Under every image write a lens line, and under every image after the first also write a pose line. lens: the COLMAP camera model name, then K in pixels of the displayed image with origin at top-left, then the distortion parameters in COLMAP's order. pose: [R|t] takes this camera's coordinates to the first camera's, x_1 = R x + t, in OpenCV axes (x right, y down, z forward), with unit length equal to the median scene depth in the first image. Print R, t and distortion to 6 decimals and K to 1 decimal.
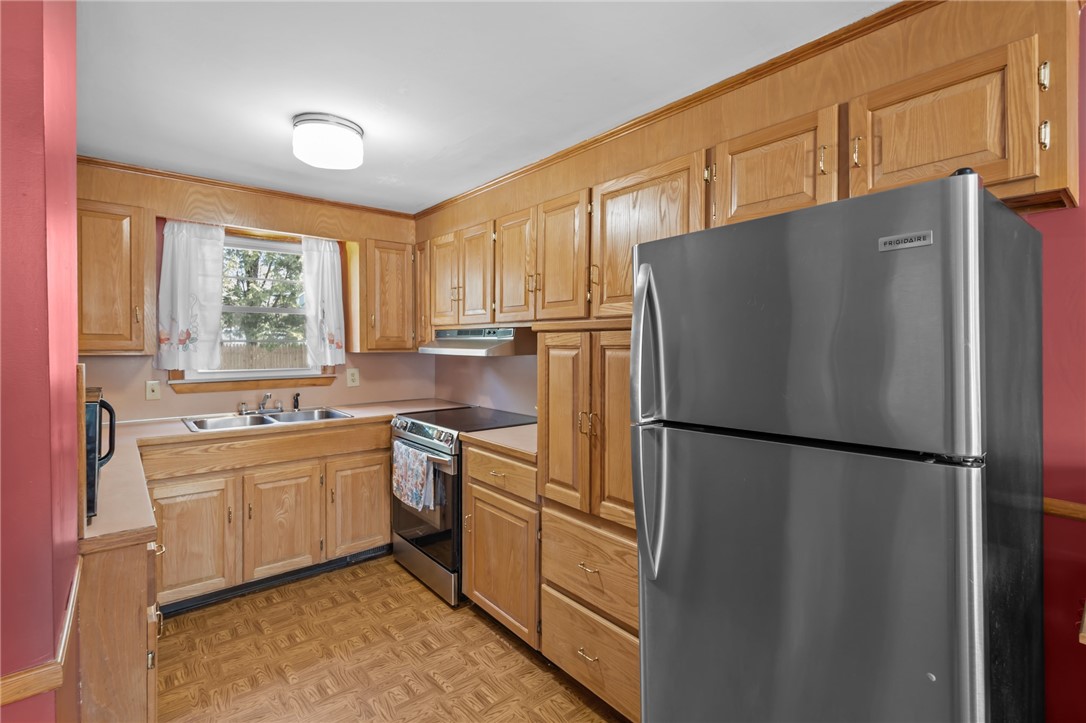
lens RADIAL K [[505.5, 0, 544.9], [0, 505.5, 351.8], [0, 0, 1]] dist [0.002112, -0.000145]
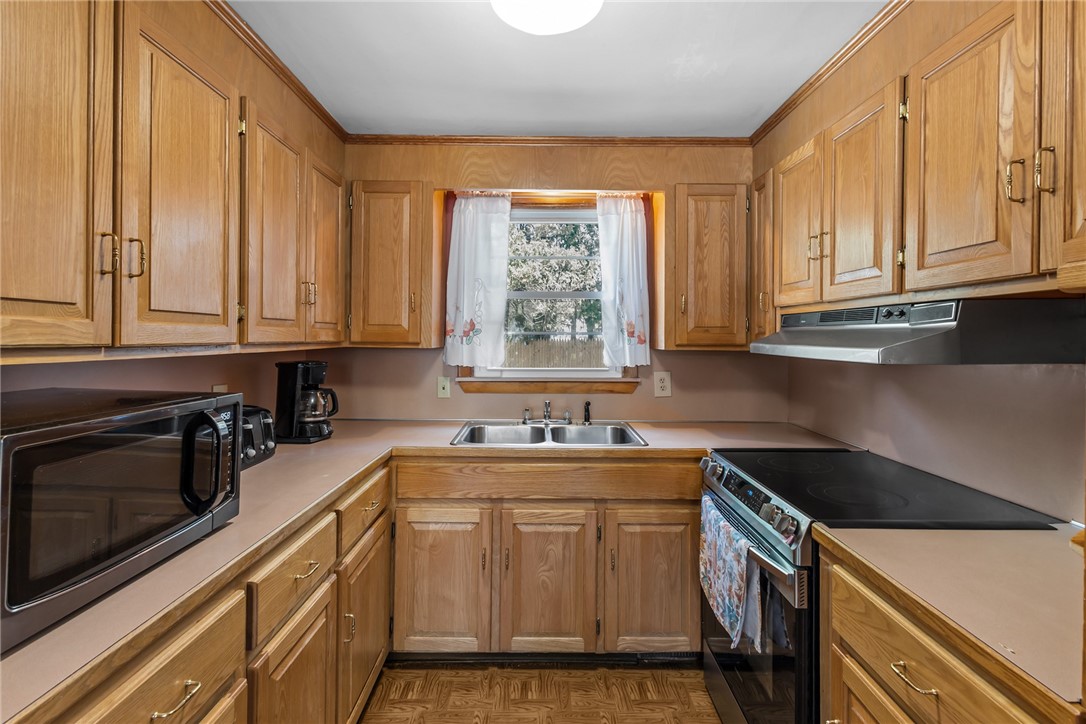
lens RADIAL K [[519.2, 0, 542.7], [0, 519.2, 334.8], [0, 0, 1]] dist [0.004919, 0.000173]
pose [[0.767119, 0.000746, -0.641504, -0.043284], [-0.016855, 0.999678, -0.018993, -0.003249], [0.641283, 0.025382, 0.766884, 0.390922]]
